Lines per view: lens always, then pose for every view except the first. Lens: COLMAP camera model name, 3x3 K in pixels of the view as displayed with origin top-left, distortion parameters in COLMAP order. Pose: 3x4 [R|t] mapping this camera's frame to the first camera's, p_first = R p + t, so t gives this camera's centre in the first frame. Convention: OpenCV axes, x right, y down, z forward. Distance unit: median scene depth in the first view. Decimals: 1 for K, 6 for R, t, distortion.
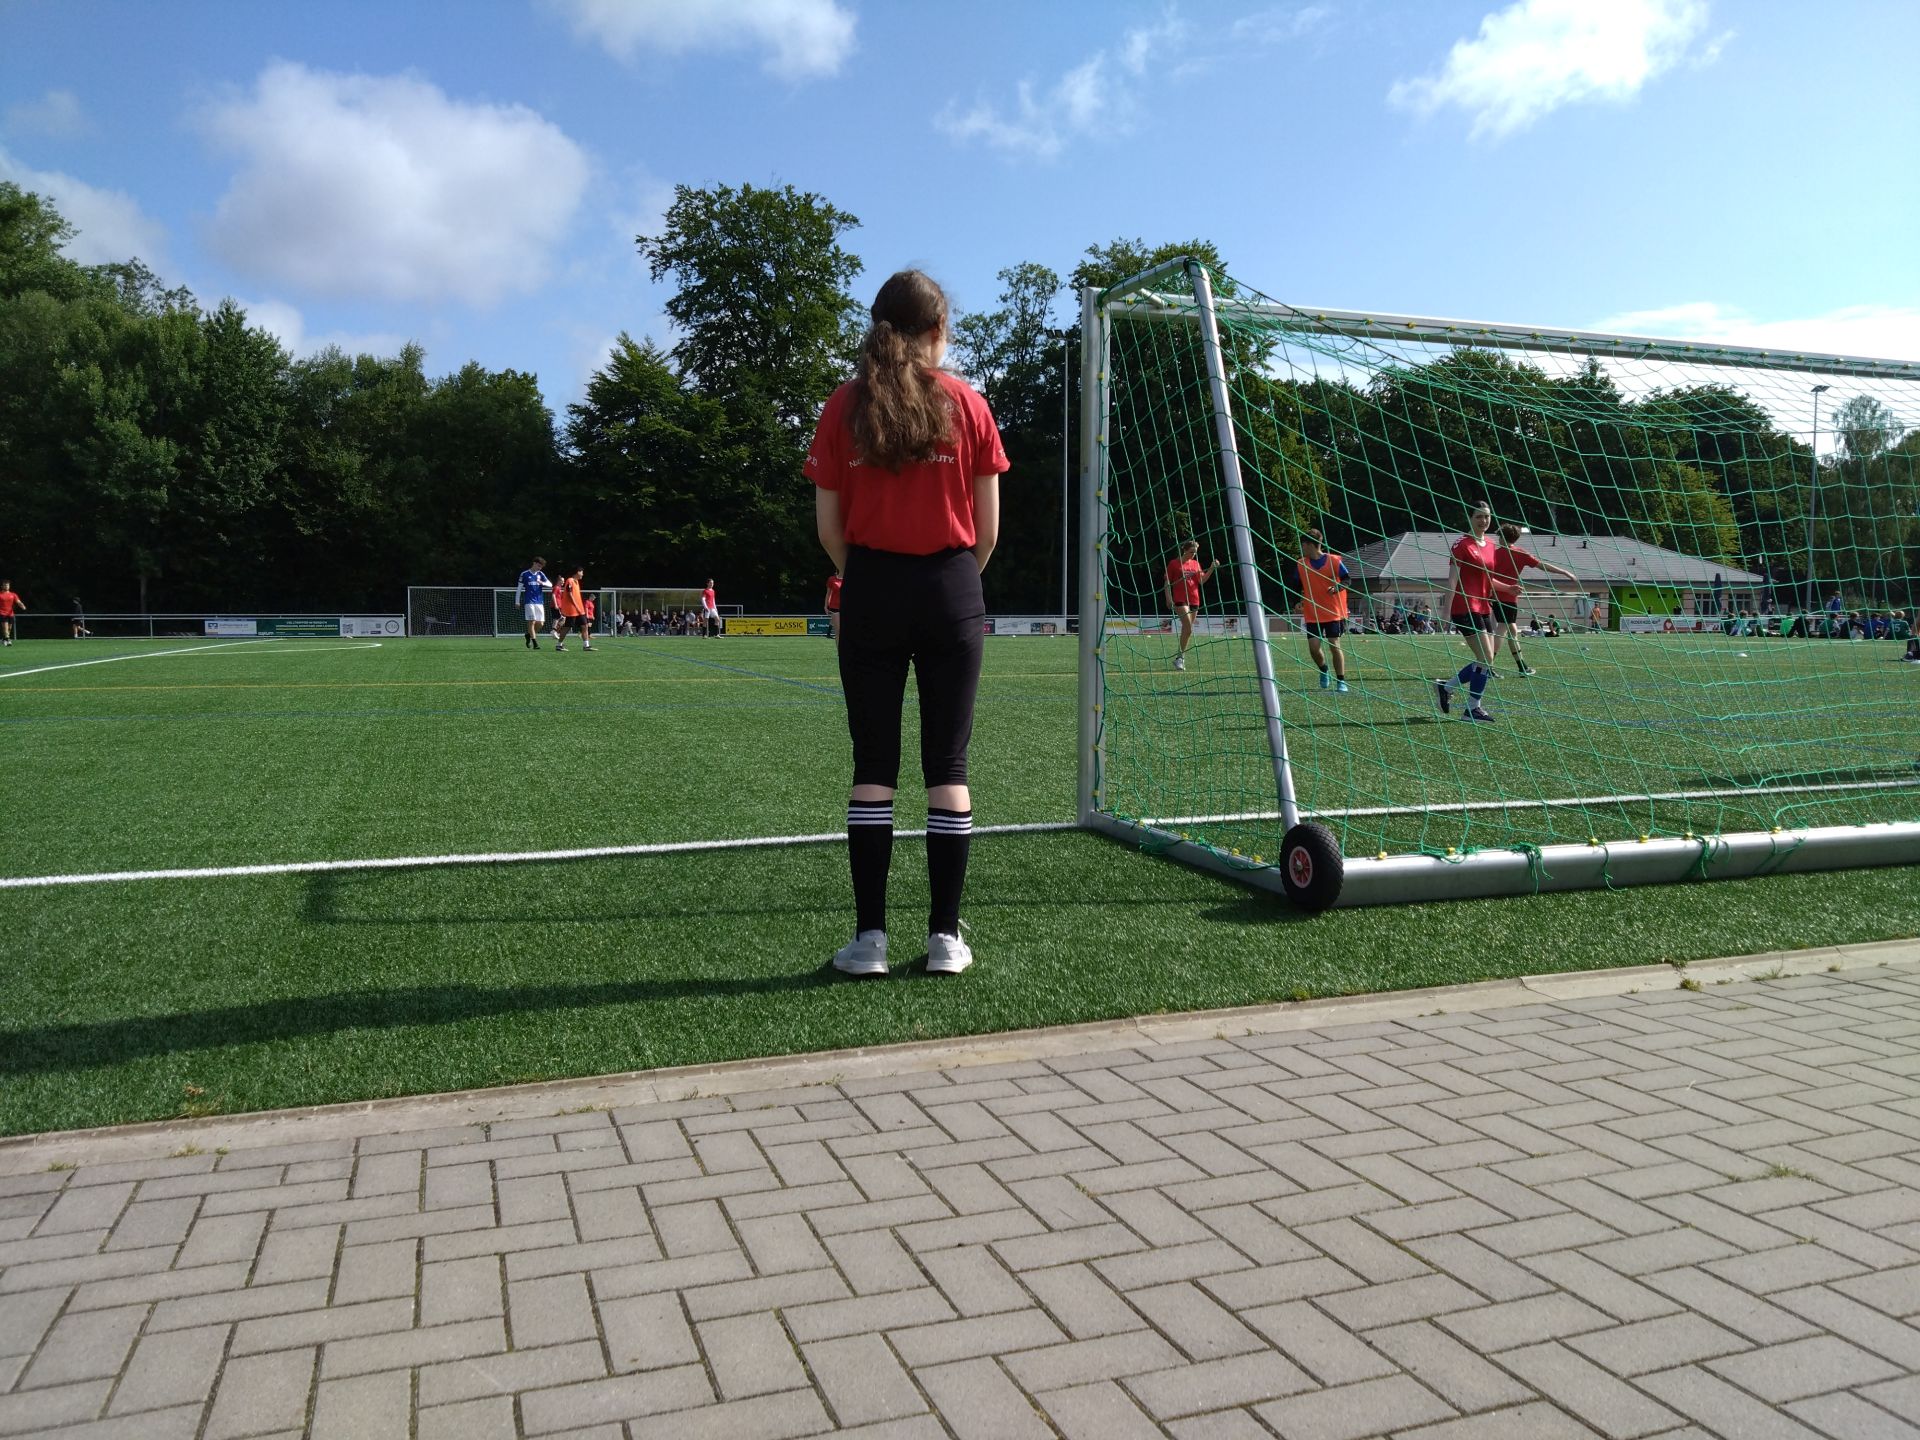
lens RADIAL K [[1481.0, 0, 959.4], [0, 1481.0, 715.7], [0, 0, 1]] dist [0.046491, -0.059816]
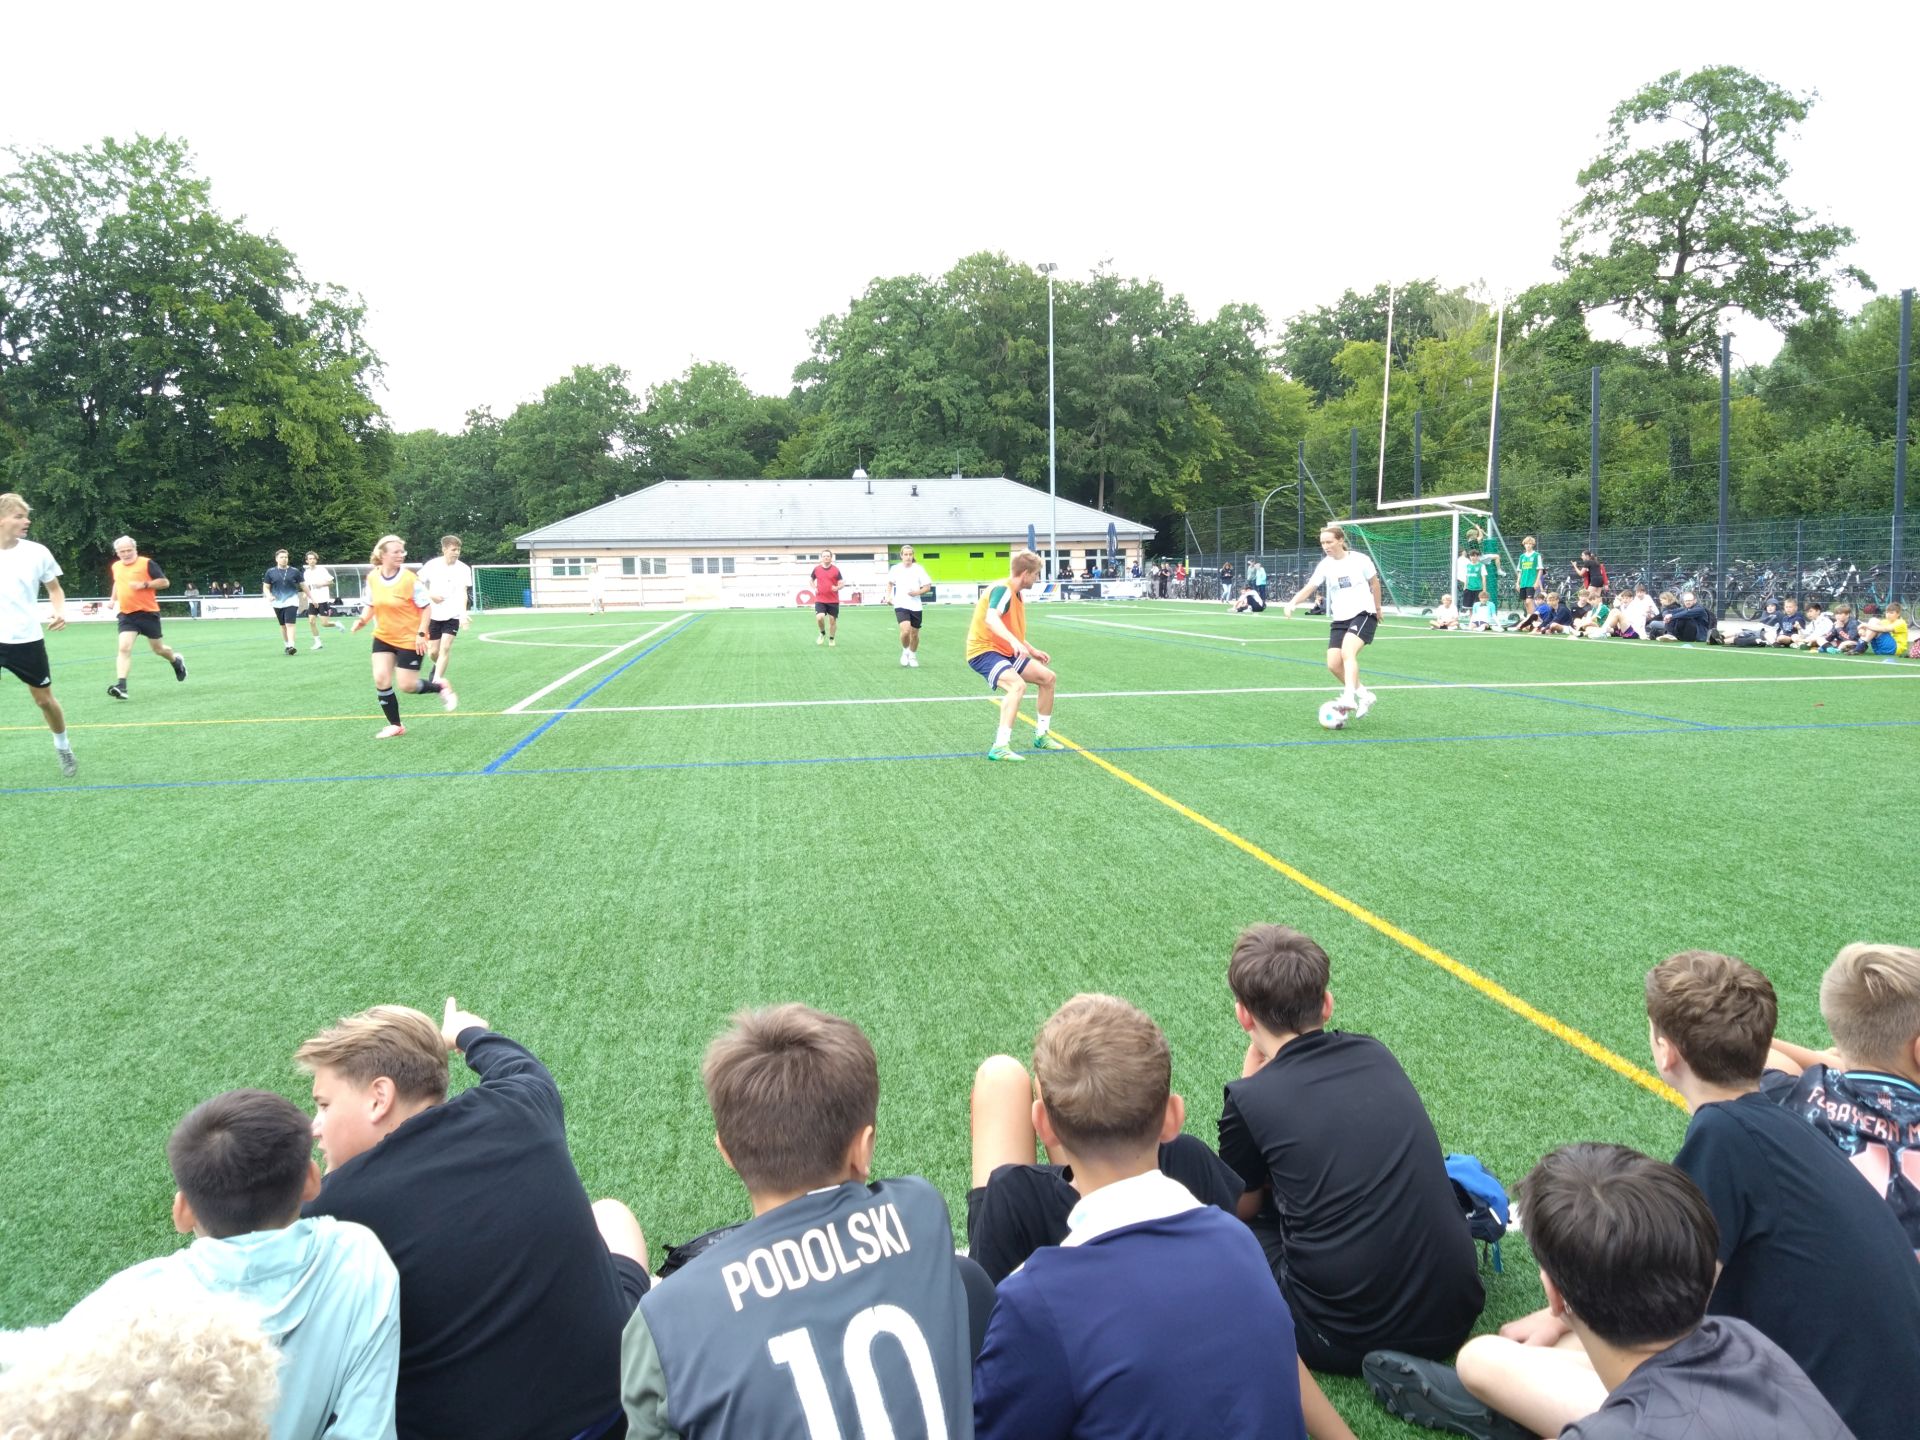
lens RADIAL K [[1497.4, 0, 967.3], [0, 1497.4, 695.9], [0, 0, 1]] dist [0.032402, -0.054321]
pose [[0.981094, 0.007915, -0.193369, 0.801704], [-0.001001, 0.999357, 0.035831, -0.043246], [0.193529, -0.034961, 0.980472, 0.272835]]
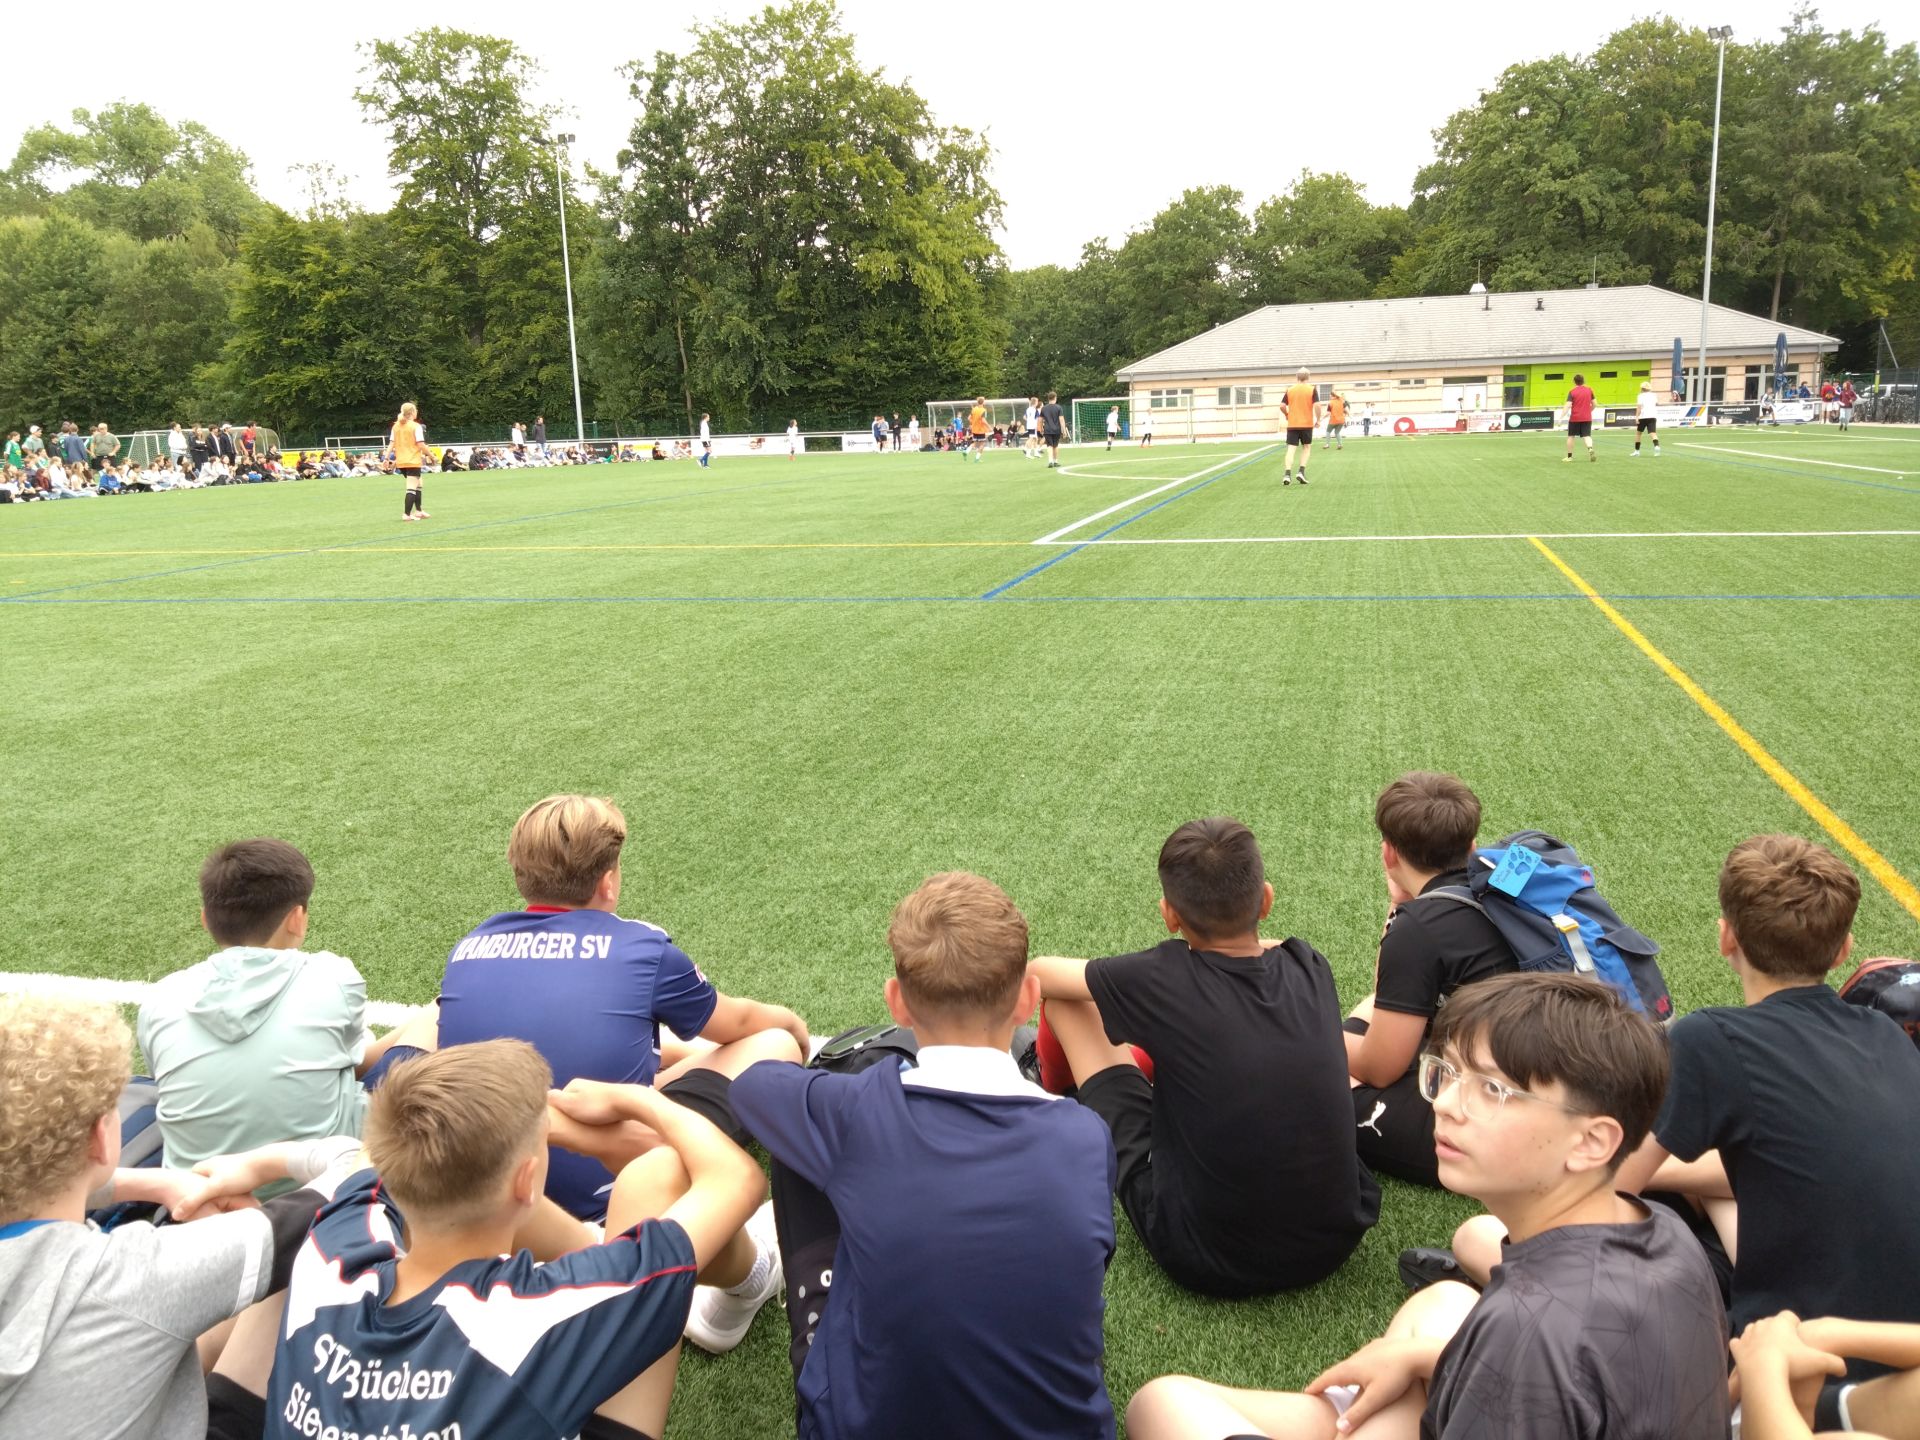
lens RADIAL K [[1497.4, 0, 967.3], [0, 1497.4, 695.9], [0, 0, 1]] dist [0.032402, -0.054321]
pose [[0.821095, 0.086245, -0.564239, 0.823597], [-0.002489, 0.989051, 0.147555, -0.043398], [0.570787, -0.119752, 0.812319, 0.285683]]
